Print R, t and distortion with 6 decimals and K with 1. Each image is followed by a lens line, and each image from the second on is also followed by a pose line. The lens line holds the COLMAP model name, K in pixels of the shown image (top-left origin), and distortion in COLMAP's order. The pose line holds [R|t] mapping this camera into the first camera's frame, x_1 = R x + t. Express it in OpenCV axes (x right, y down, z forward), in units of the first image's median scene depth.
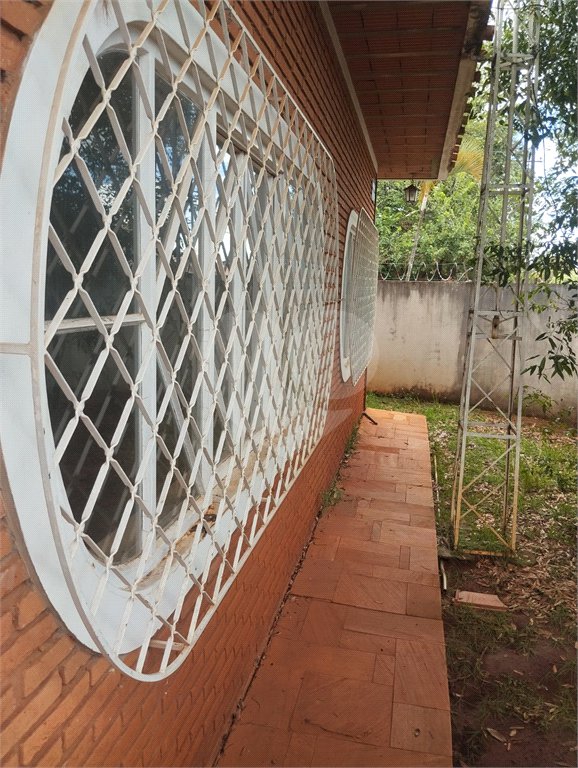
lens RADIAL K [[628.3, 0, 297.3], [0, 628.3, 379.4], [0, 0, 1]] dist [0.086922, -0.175332]
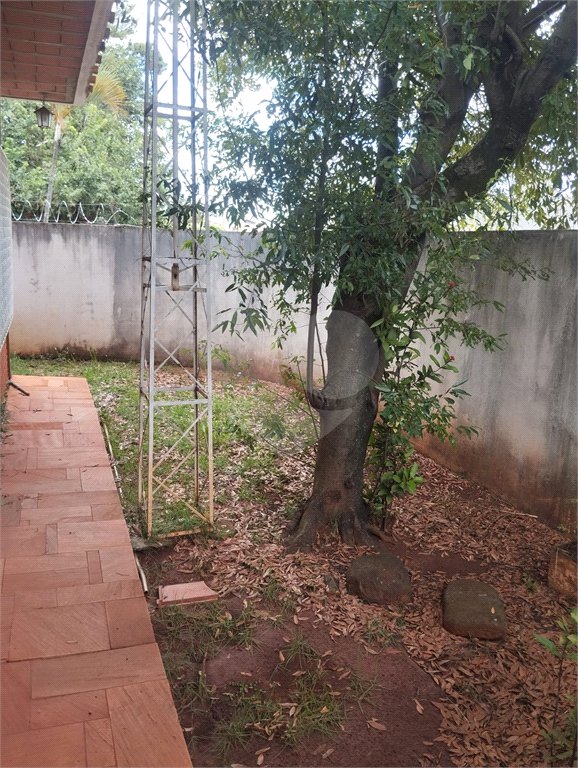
lens RADIAL K [[628.3, 0, 297.3], [0, 628.3, 379.4], [0, 0, 1]] dist [0.086922, -0.175332]
pose [[0.851862, -0.098557, 0.514410, -0.002277], [0.056890, 0.993737, 0.096183, -0.016565], [-0.520667, -0.052670, 0.852133, 0.162256]]
